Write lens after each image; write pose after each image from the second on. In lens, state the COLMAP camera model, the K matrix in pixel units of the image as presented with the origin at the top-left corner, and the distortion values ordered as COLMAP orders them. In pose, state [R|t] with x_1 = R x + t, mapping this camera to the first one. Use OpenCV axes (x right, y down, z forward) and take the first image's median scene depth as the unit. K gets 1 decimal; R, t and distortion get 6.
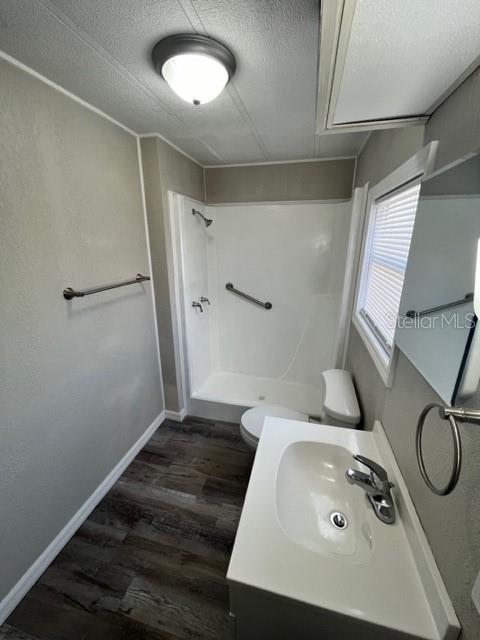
lens RADIAL K [[263.1, 0, 239.6], [0, 263.1, 320.0], [0, 0, 1]] dist [-0.000834, -0.000071]
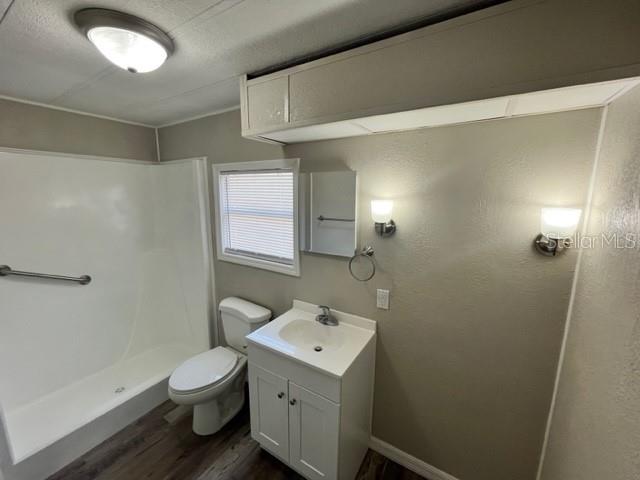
lens RADIAL K [[256.1, 0, 322.0], [0, 256.1, 240.0], [0, 0, 1]] dist [-0.000719, 0.000475]
pose [[0.309391, -0.166110, 0.936314, -0.626396], [0.276416, 0.957819, 0.078588, -0.054394], [-0.909874, 0.234498, 0.342256, 0.101921]]
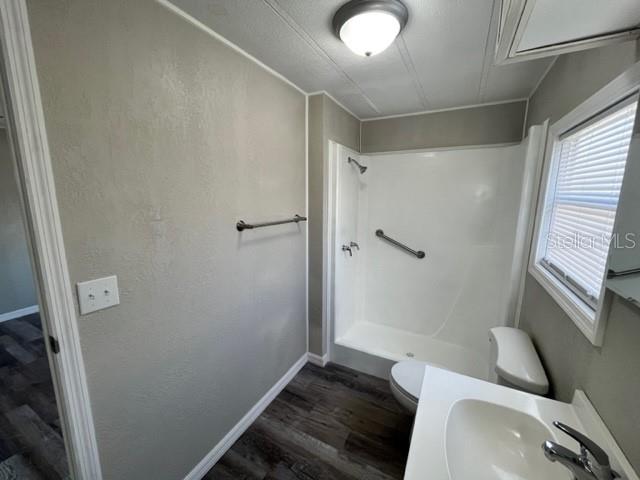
lens RADIAL K [[263.1, 0, 318.4], [0, 263.1, 240.6], [0, 0, 1]] dist [-0.000834, -0.000071]
pose [[0.970957, 0.045253, -0.234935, -0.048387], [-0.074056, 0.990571, -0.115260, 0.054592], [0.227504, 0.129310, 0.965153, -0.001978]]
